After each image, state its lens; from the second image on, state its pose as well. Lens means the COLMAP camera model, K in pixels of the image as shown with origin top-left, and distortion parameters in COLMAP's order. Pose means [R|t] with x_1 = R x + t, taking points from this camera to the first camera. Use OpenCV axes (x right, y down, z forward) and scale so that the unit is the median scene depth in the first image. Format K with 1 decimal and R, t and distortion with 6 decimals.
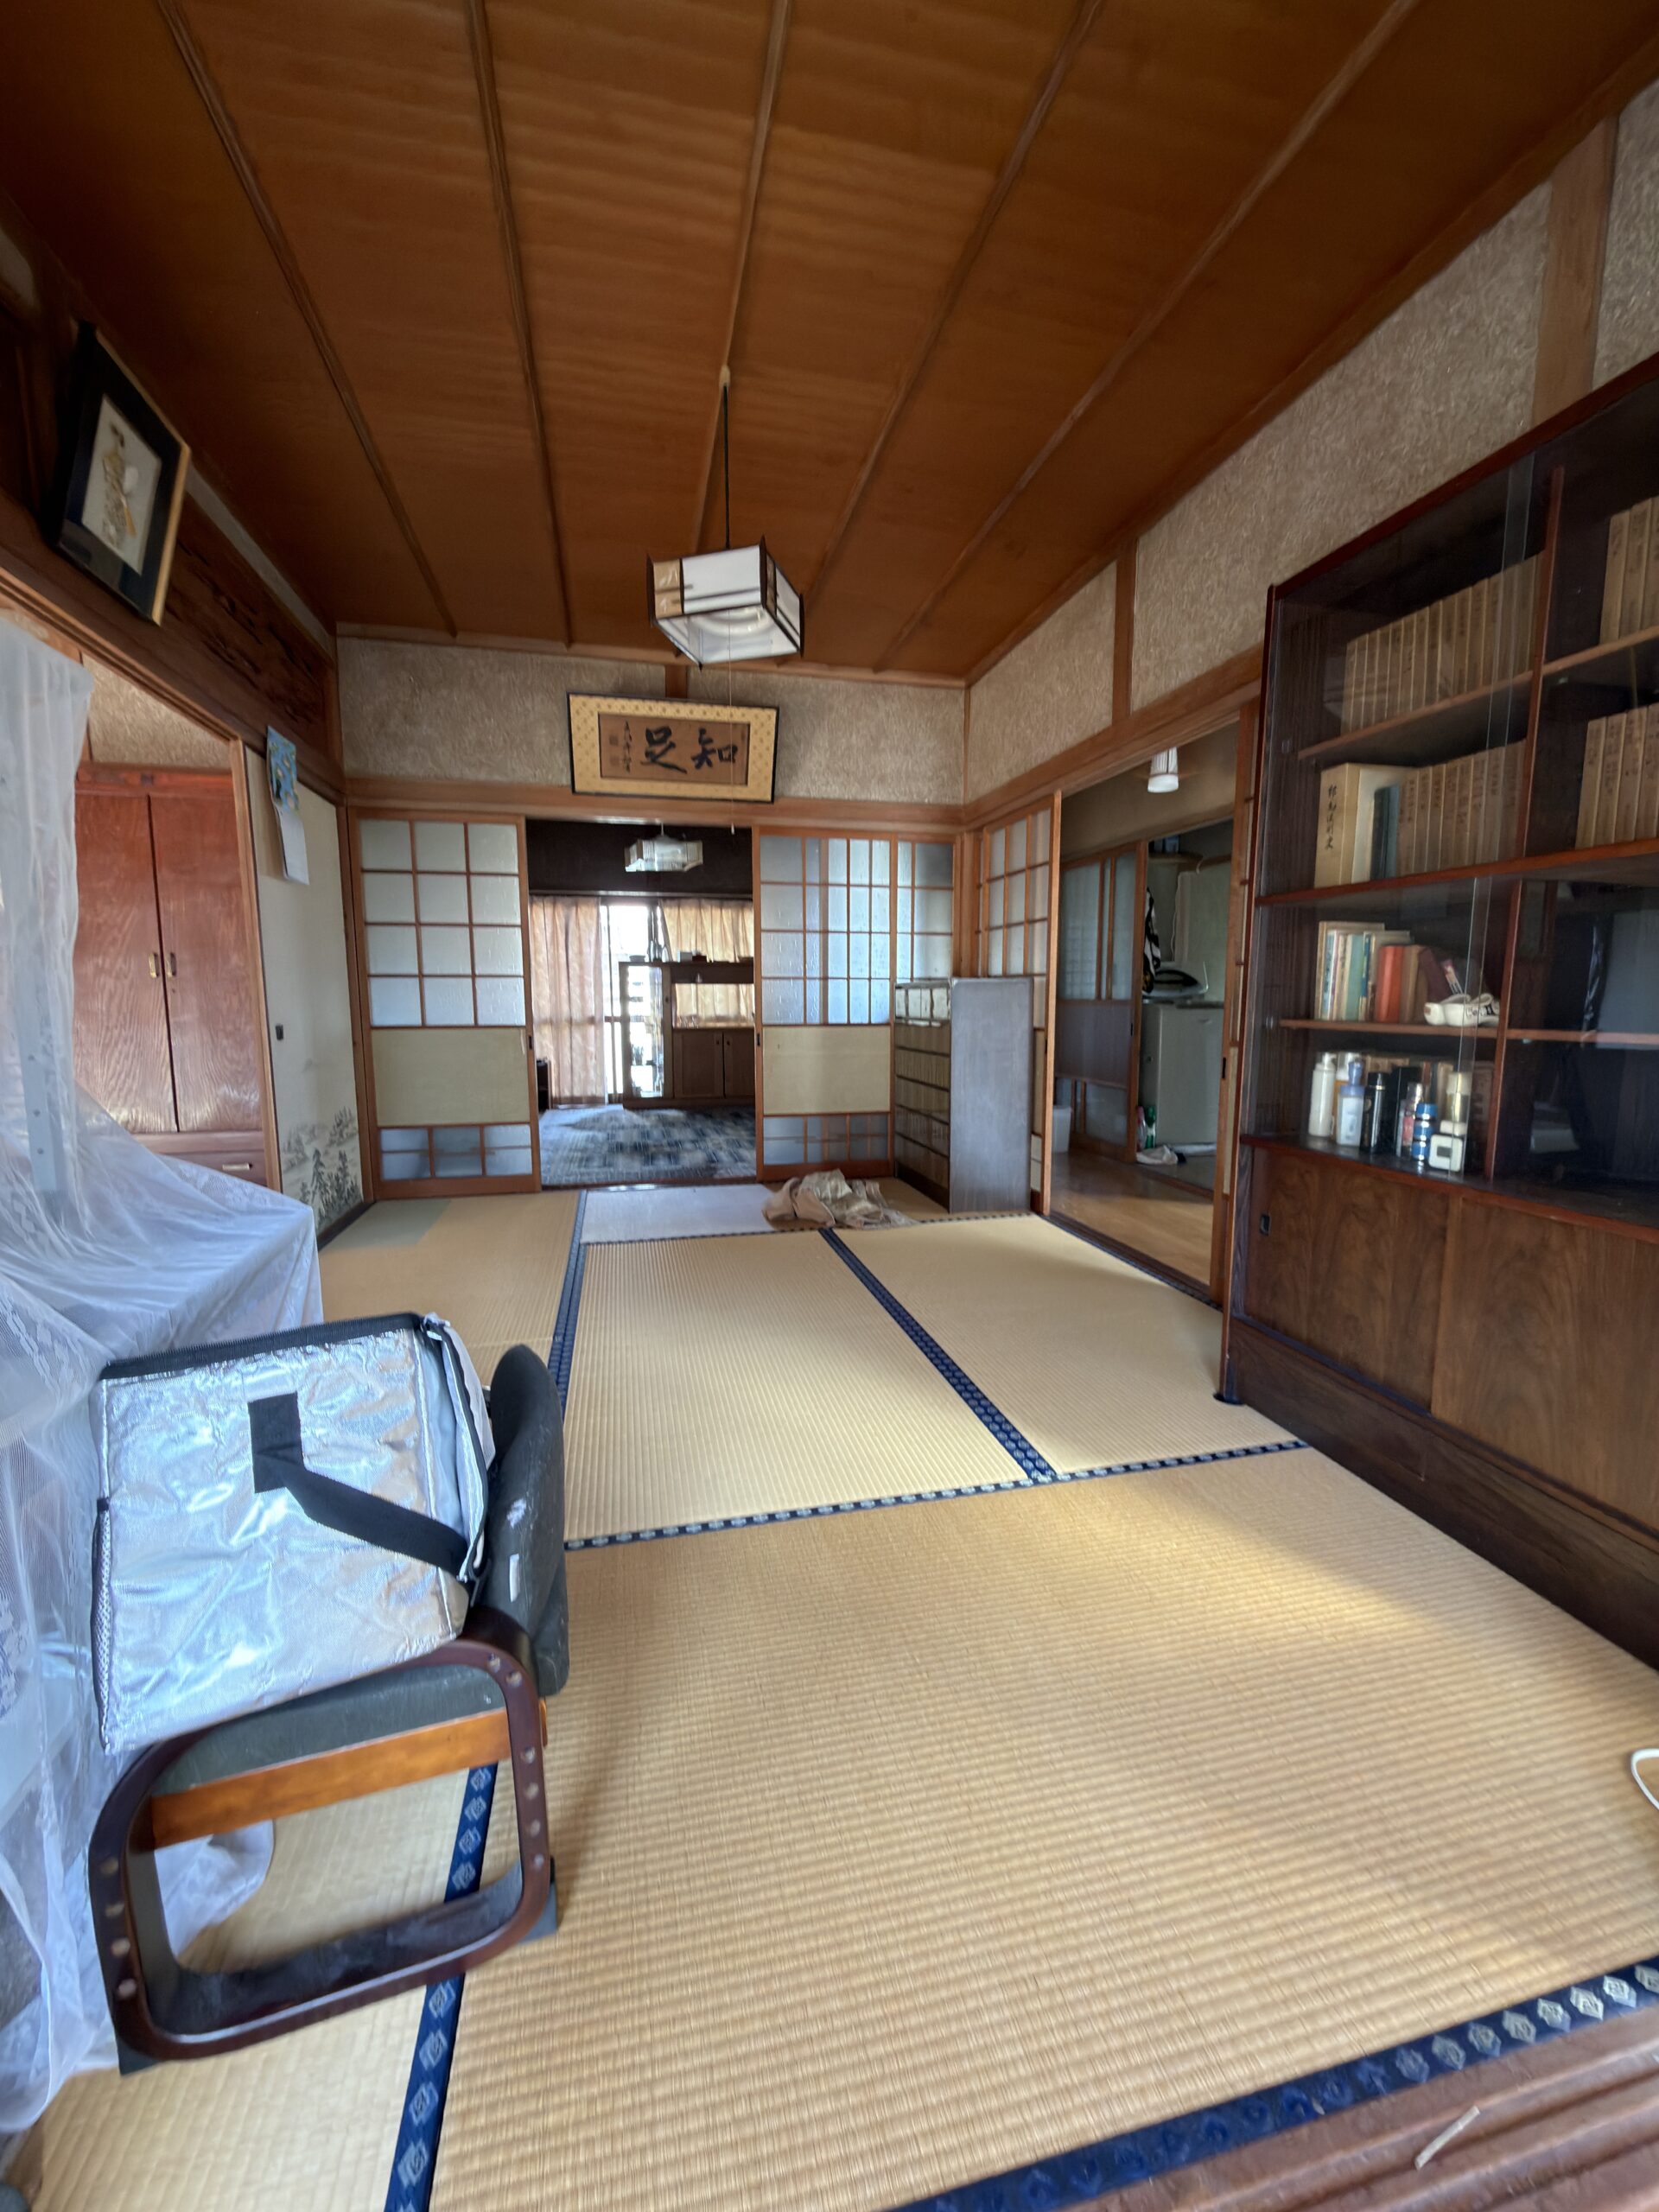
lens RADIAL K [[875.8, 0, 846.7], [0, 875.8, 1112.4], [0, 0, 1]] dist [-0.000959, 0.000064]
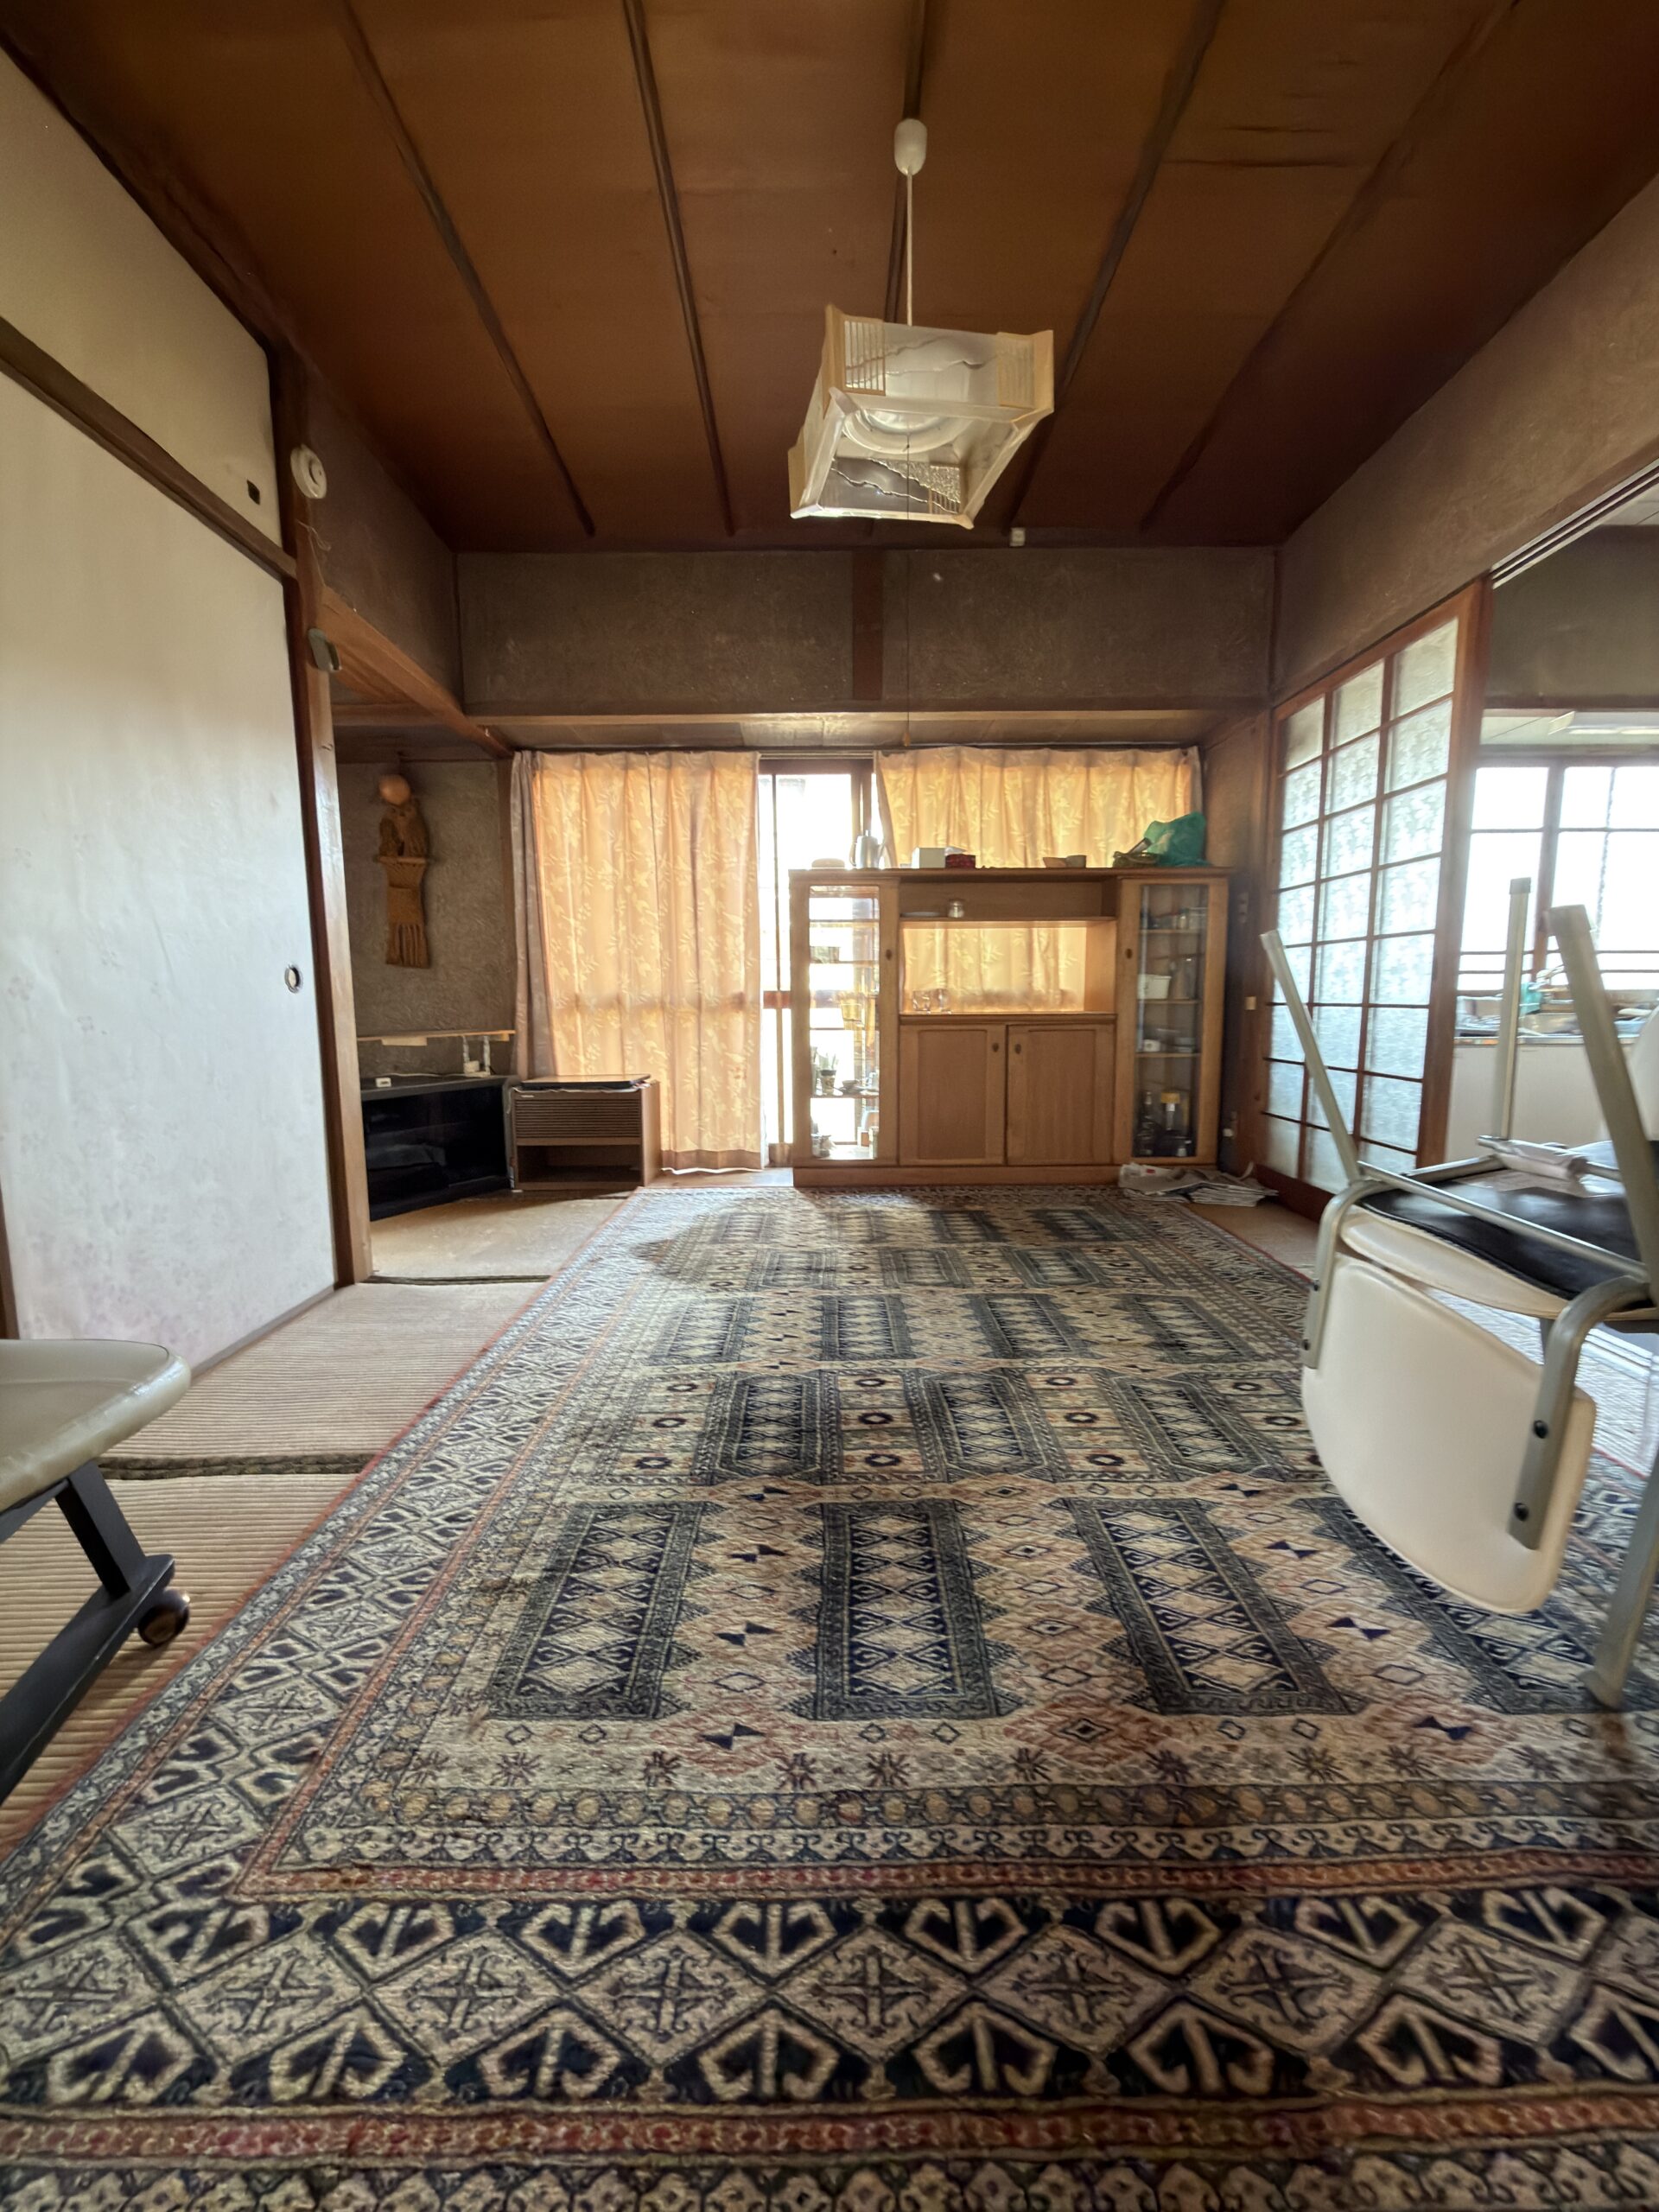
lens RADIAL K [[875.8, 0, 829.9], [0, 875.8, 1111.7], [0, 0, 1]] dist [-0.000959, 0.000064]
pose [[0.971072, 0.021584, -0.237808, -0.120668], [-0.020895, 0.999767, 0.005418, -0.046405], [0.237870, -0.000292, 0.971297, 0.530283]]
